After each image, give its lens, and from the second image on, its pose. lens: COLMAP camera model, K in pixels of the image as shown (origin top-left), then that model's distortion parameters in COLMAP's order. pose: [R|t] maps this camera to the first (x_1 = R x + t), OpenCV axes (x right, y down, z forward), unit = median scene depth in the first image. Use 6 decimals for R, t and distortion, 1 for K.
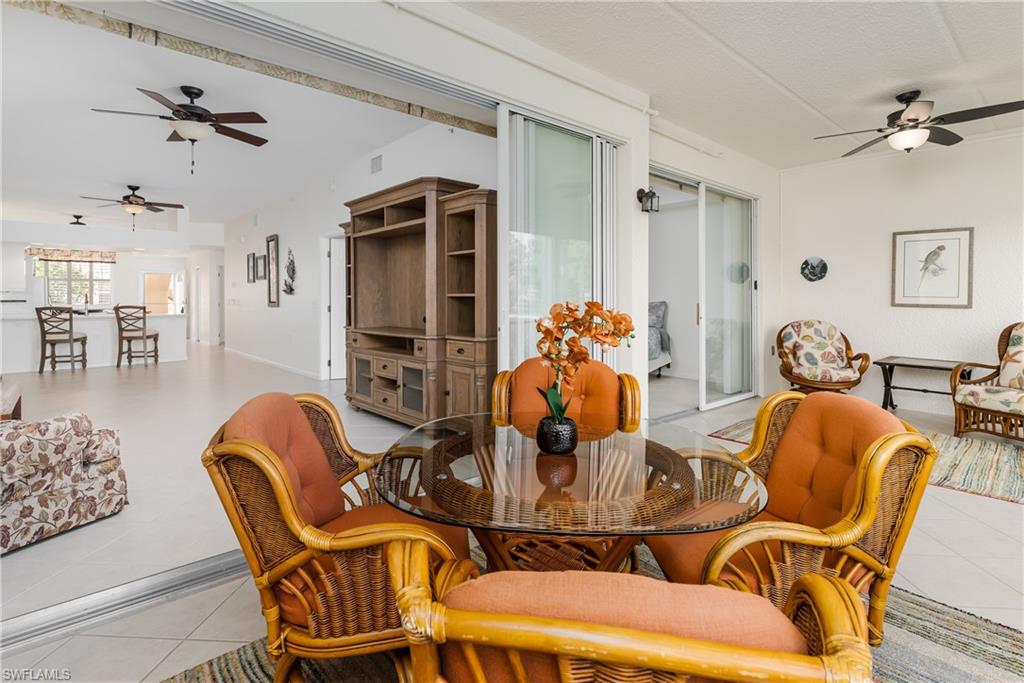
lens RADIAL K [[504.9, 0, 512.7], [0, 504.9, 306.6], [0, 0, 1]] dist [0.000769, 0.000034]
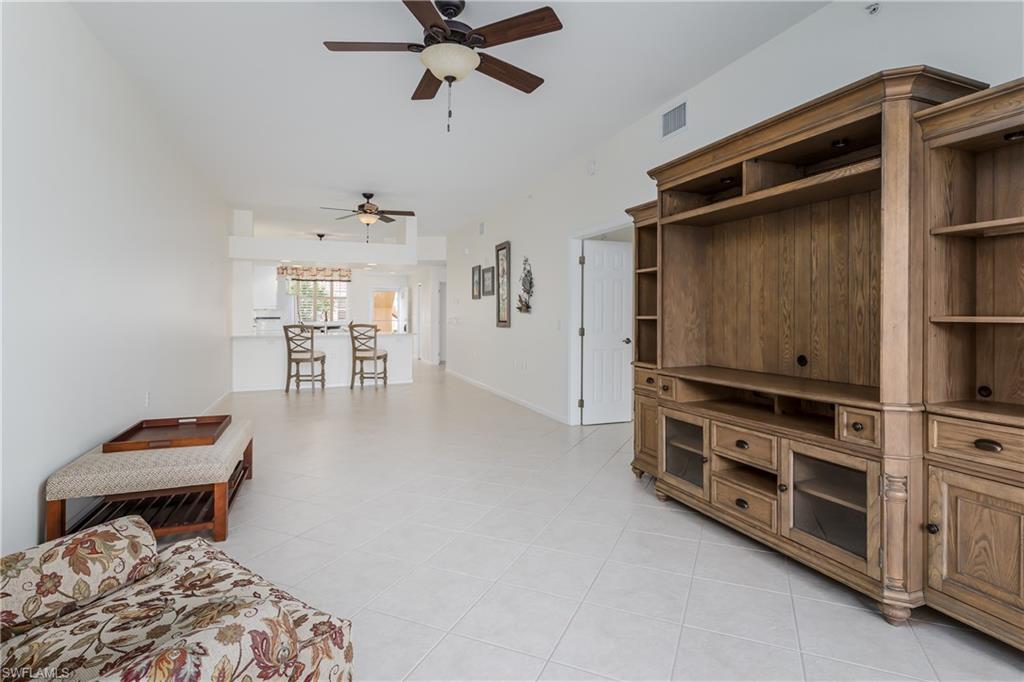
lens RADIAL K [[504.9, 0, 511.0], [0, 504.9, 318.7], [0, 0, 1]] dist [-0.000217, 0.000120]
pose [[0.936348, 0.006309, -0.351016, -0.186819], [-0.009349, 0.999932, -0.006967, -0.009067], [0.350948, 0.009805, 0.936344, 0.238662]]
